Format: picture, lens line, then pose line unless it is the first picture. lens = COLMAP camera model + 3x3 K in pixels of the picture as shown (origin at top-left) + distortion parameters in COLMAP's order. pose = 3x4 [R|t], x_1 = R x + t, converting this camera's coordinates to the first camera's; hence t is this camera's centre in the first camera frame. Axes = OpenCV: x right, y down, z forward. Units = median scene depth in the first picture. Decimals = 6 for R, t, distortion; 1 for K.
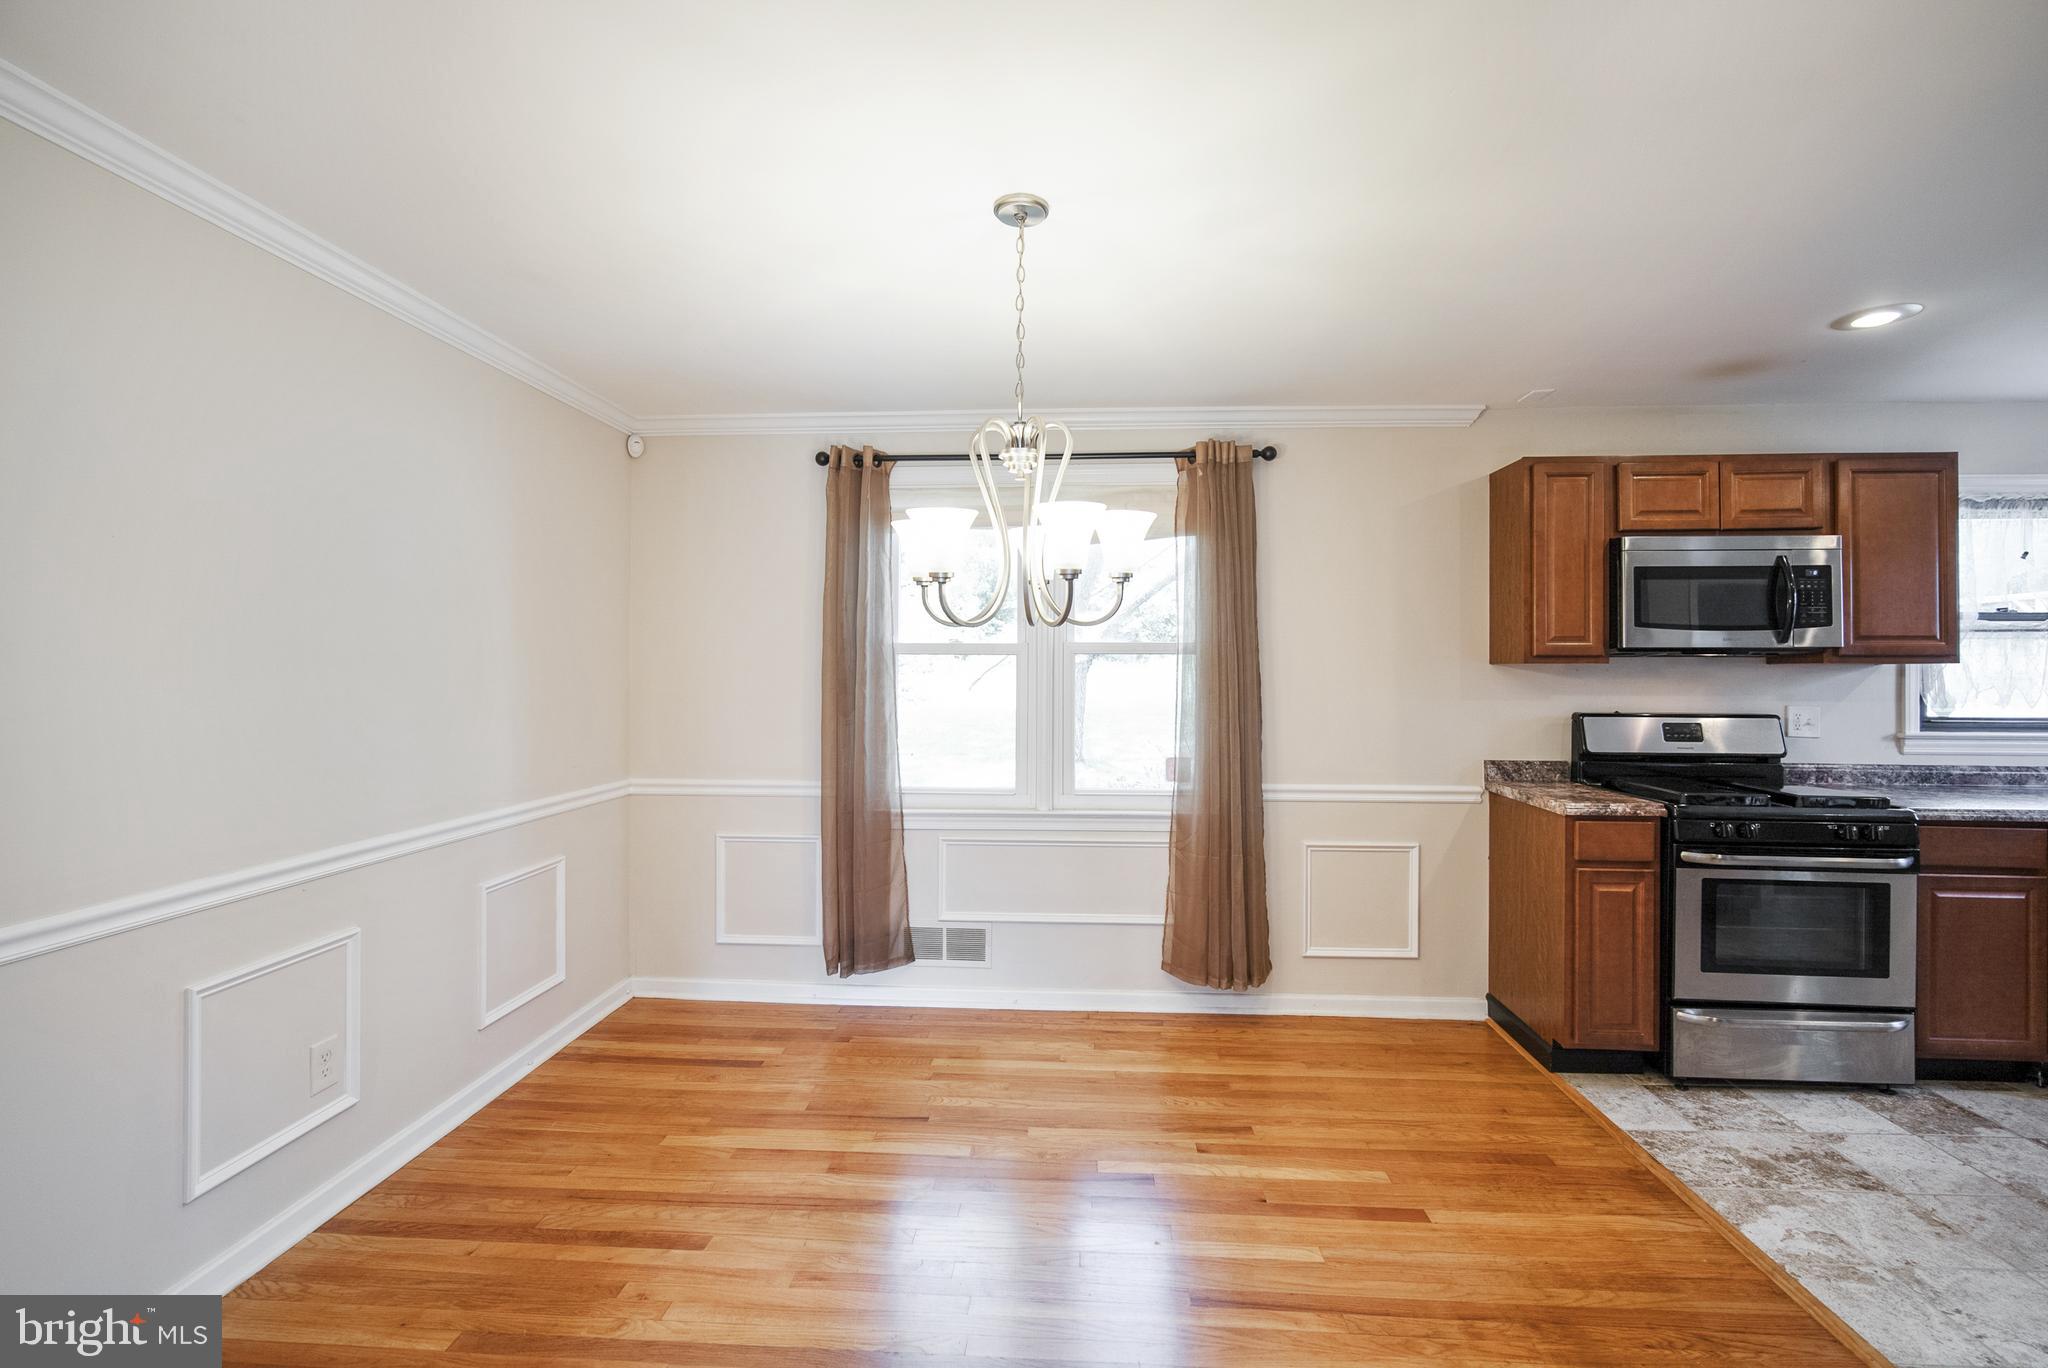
lens RADIAL K [[903.5, 0, 1036.2], [0, 903.5, 661.8], [0, 0, 1]] dist [-0.012048, 0.004195]
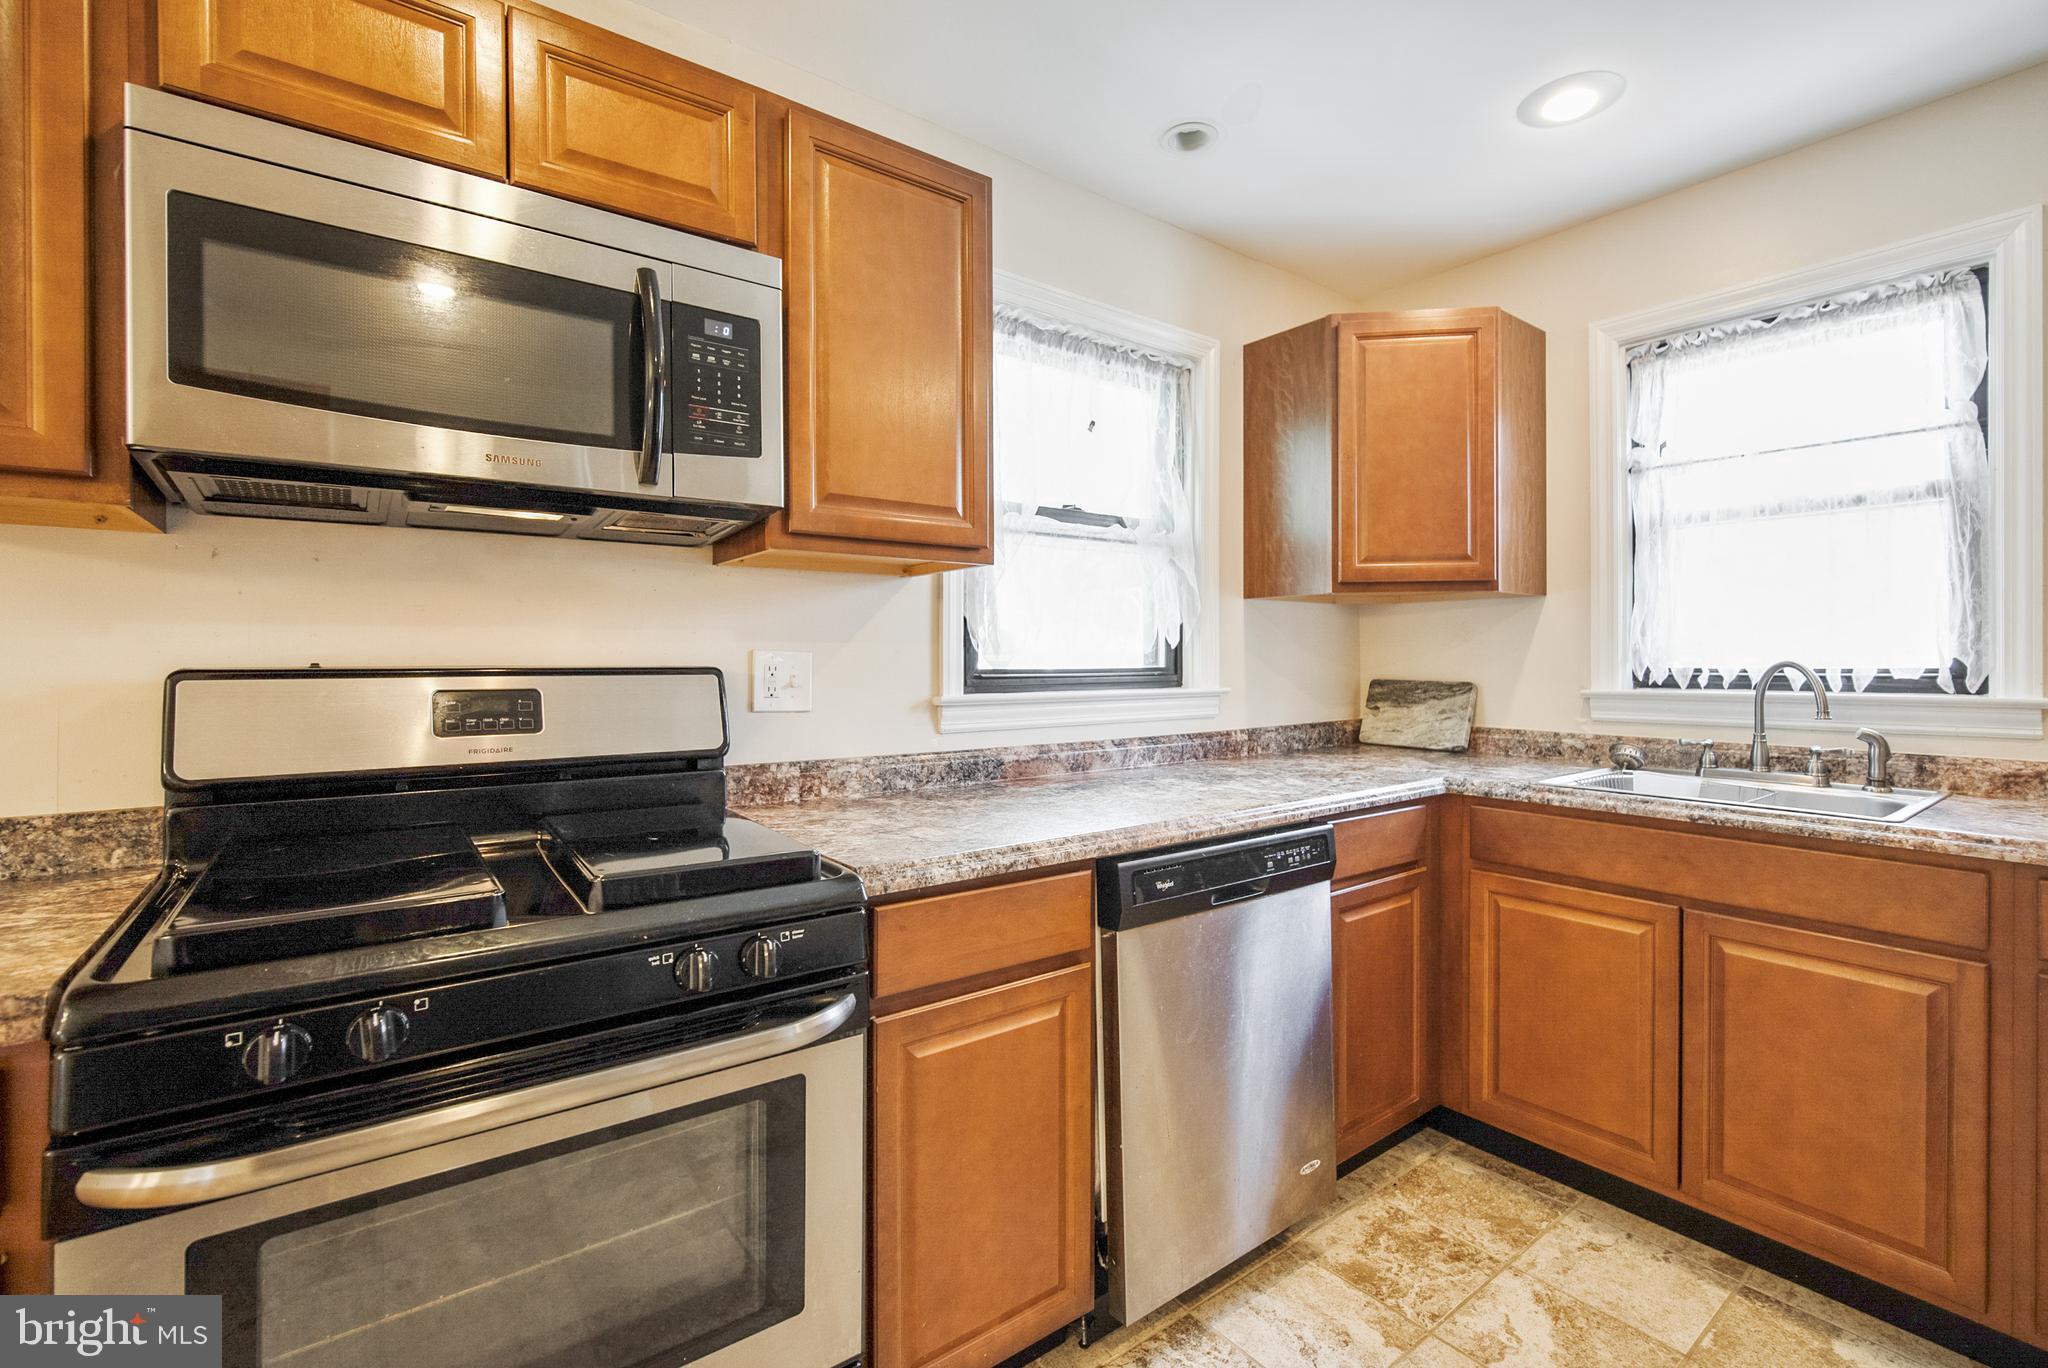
lens RADIAL K [[903.5, 0, 1032.3], [0, 903.5, 662.8], [0, 0, 1]] dist [-0.012048, 0.004195]
pose [[0.755141, -0.007970, 0.655514, 0.690826], [-0.000148, 0.999924, 0.012328, 0.055066], [-0.655563, -0.009407, 0.755082, 0.571059]]
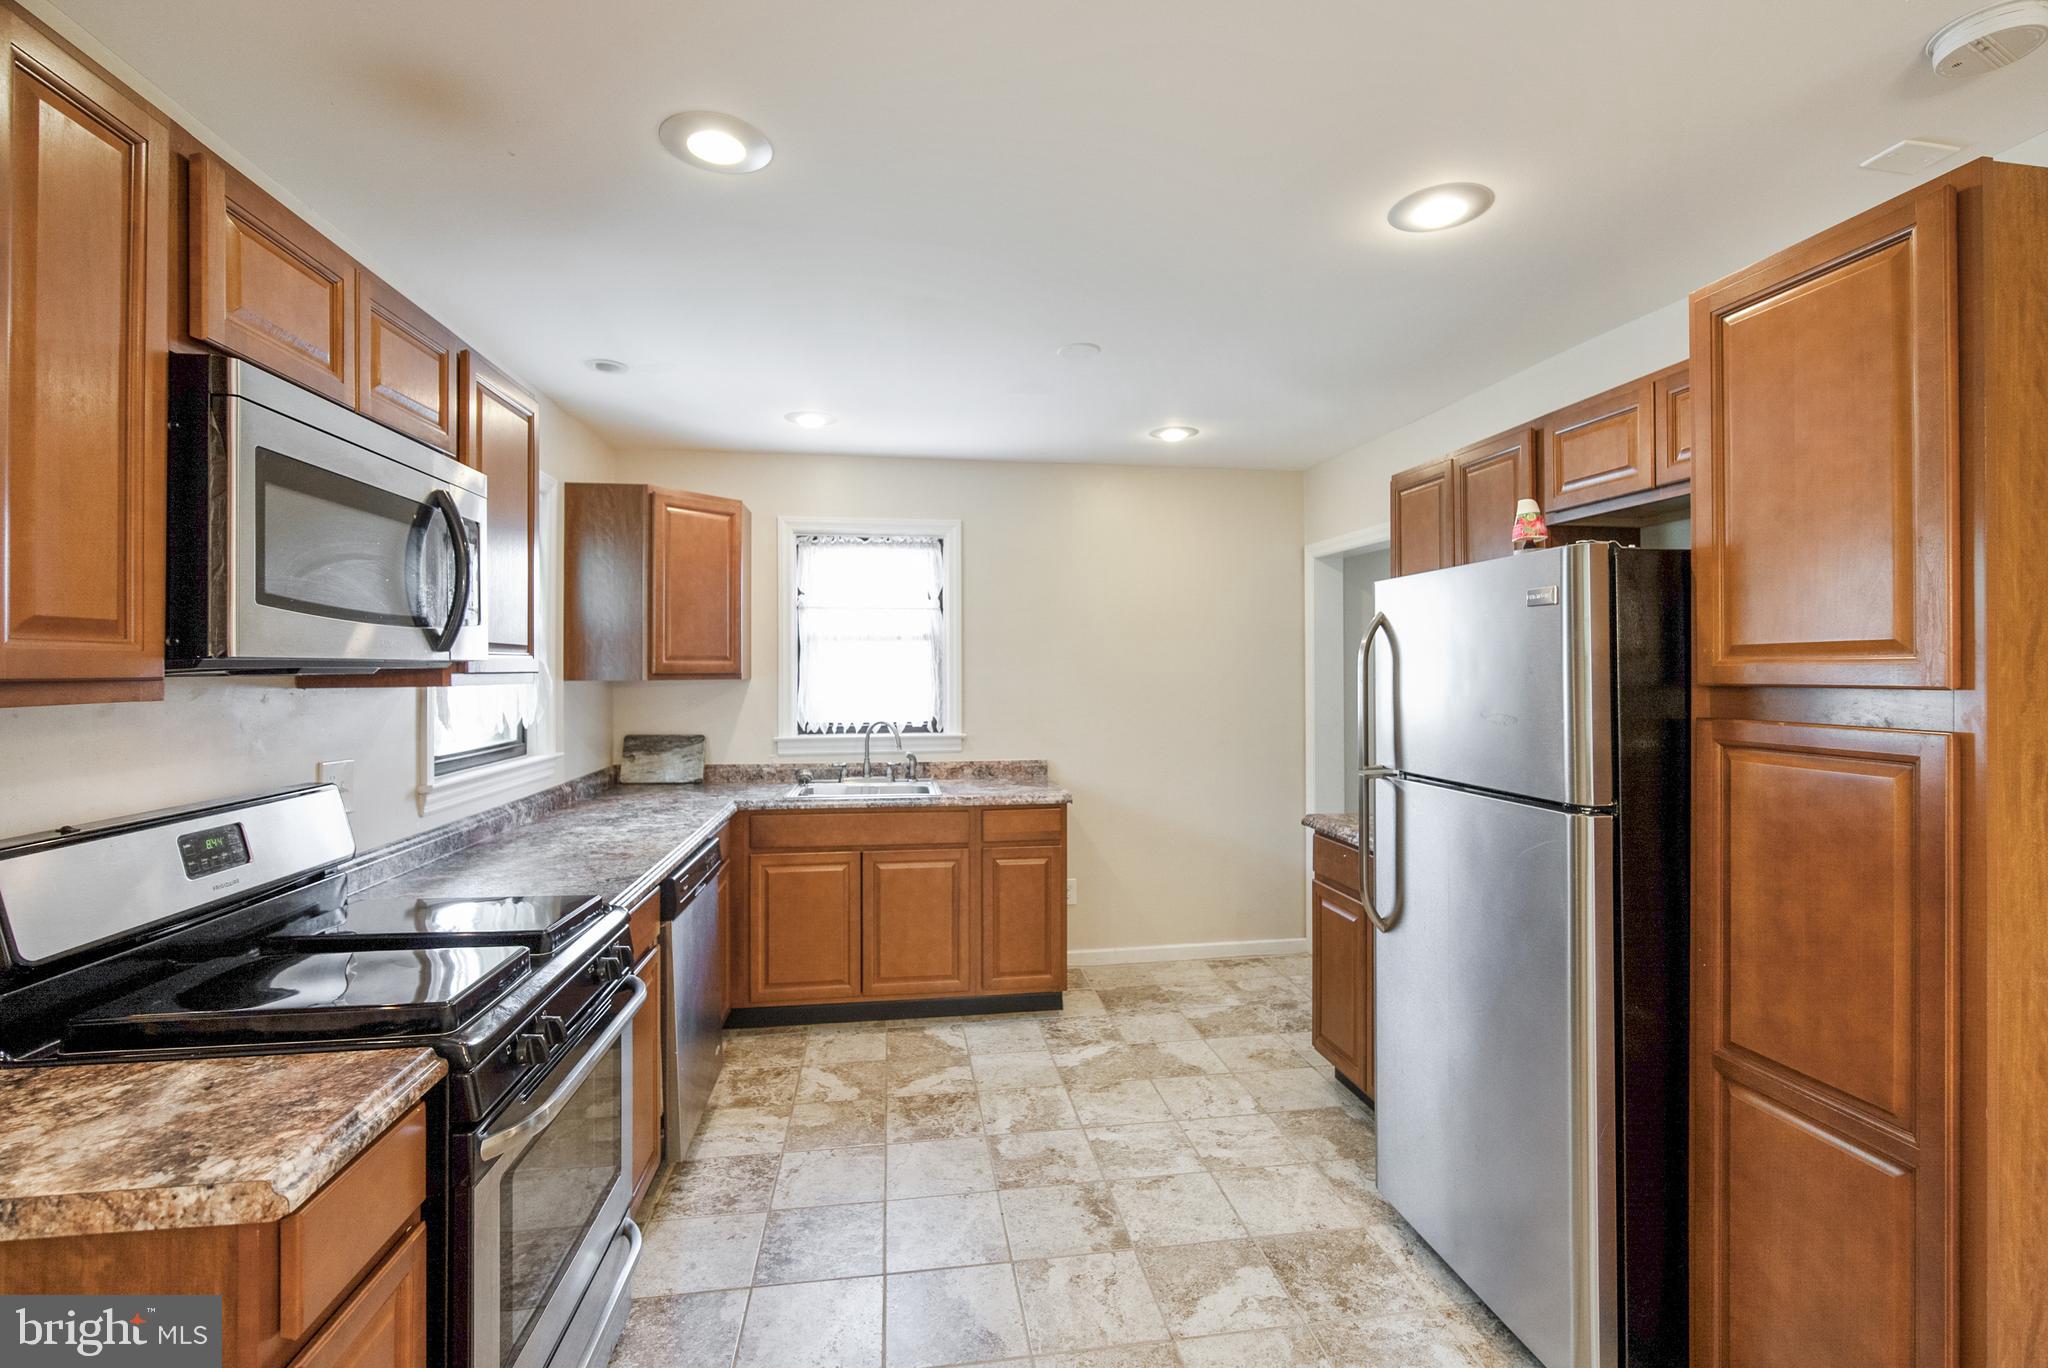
lens RADIAL K [[903.5, 0, 1022.6], [0, 903.5, 665.6], [0, 0, 1]] dist [-0.012048, 0.004195]
pose [[-0.202538, 0.001290, 0.979274, 0.227963], [-0.005371, 0.999983, -0.002428, -0.013392], [-0.979260, -0.005751, -0.202527, 0.762343]]
